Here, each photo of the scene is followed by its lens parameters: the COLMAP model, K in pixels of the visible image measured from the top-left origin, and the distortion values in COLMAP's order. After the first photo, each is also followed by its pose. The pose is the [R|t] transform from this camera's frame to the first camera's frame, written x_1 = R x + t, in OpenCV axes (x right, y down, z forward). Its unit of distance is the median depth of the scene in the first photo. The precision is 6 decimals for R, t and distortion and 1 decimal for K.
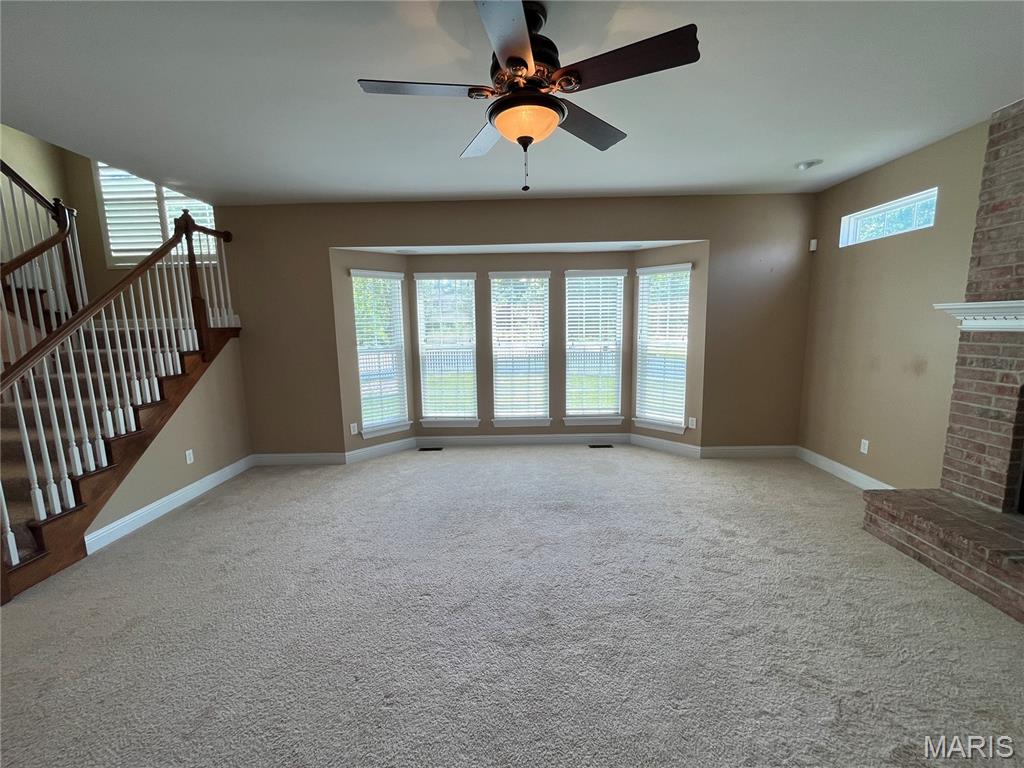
lens RADIAL K [[414.1, 0, 510.5], [0, 414.1, 385.9], [0, 0, 1]] dist [-0.003905, -0.000406]
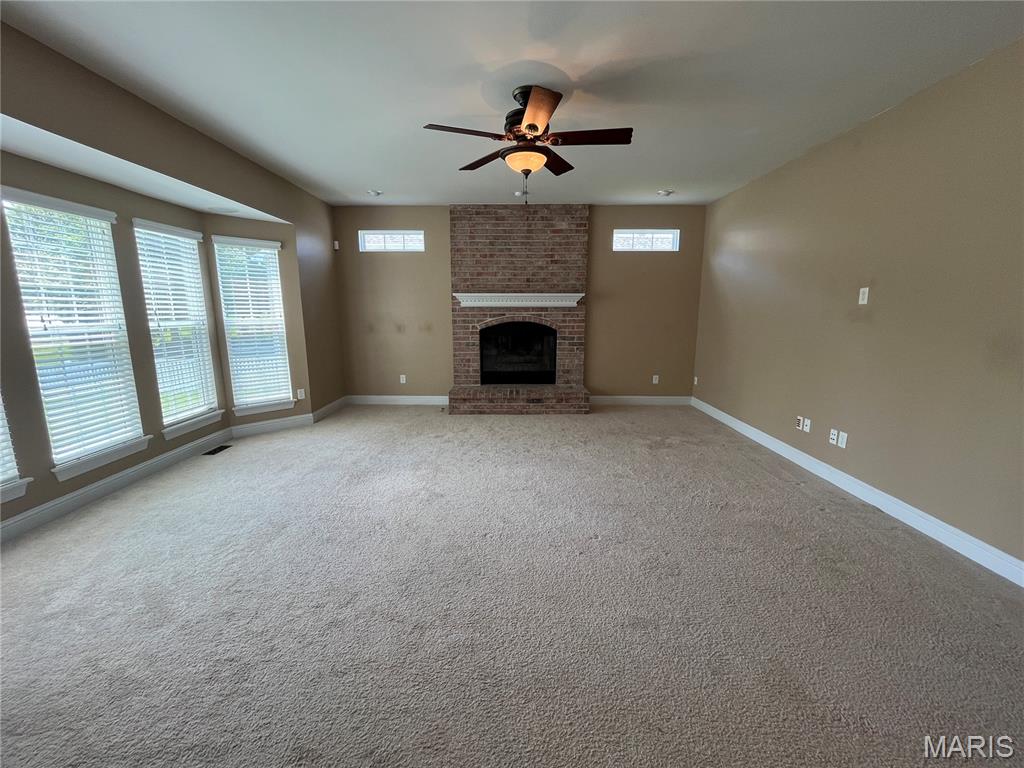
lens RADIAL K [[414.1, 0, 512.8], [0, 414.1, 384.8], [0, 0, 1]] dist [-0.003905, -0.000406]
pose [[-0.002441, -0.164435, 0.986385, -0.730697], [0.148332, 0.975416, 0.162974, -0.032937], [-0.988935, 0.146710, 0.022010, 0.504105]]
